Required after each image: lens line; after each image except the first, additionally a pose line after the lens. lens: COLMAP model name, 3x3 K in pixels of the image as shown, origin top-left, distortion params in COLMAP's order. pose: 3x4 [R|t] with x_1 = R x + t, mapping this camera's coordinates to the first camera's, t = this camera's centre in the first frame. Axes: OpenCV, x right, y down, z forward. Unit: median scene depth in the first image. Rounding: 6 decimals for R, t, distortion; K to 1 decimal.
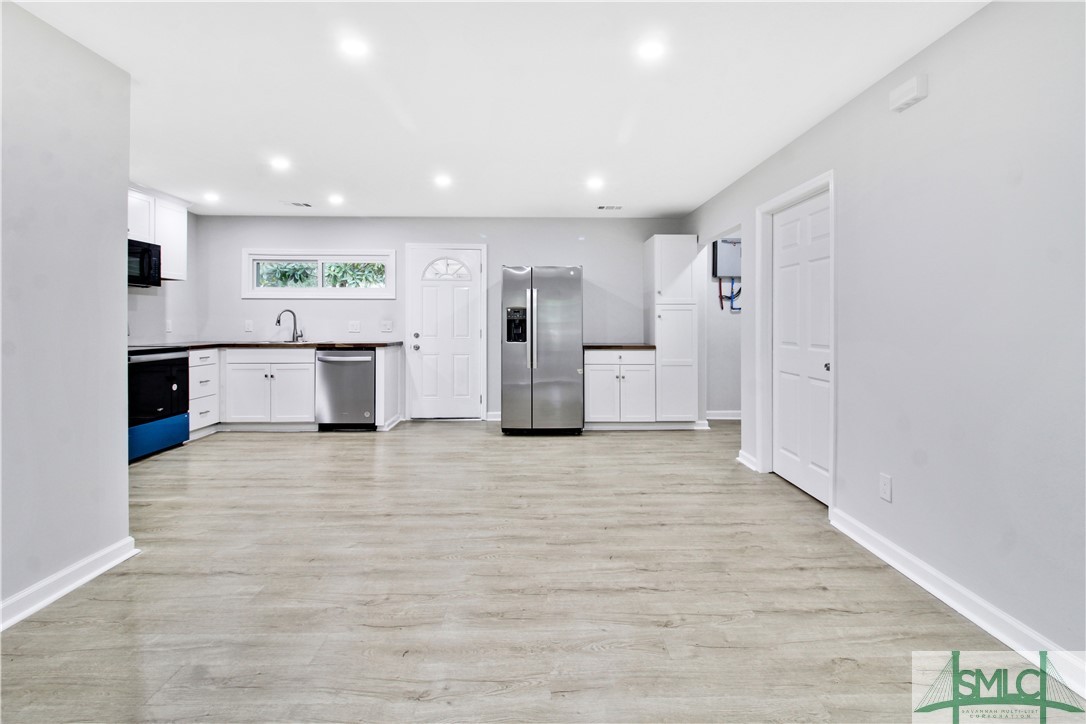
lens RADIAL K [[541.6, 0, 544.5], [0, 541.6, 327.0], [0, 0, 1]] dist [0.021574, -0.022416]
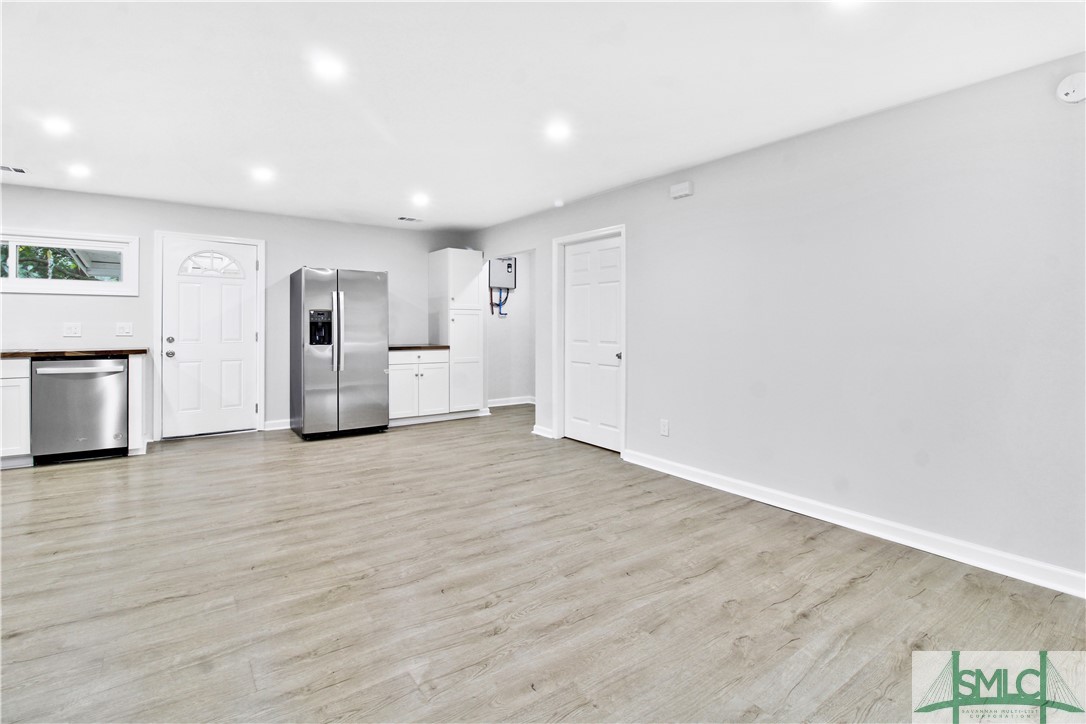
lens RADIAL K [[532.5, 0, 579.9], [0, 532.5, 328.3], [0, 0, 1]] dist [-0.013387, -0.000543]
pose [[0.799405, -0.001052, 0.600791, -0.257135], [0.002108, 0.999997, -0.001054, -0.000457], [-0.600789, 0.002109, 0.799405, -0.056488]]
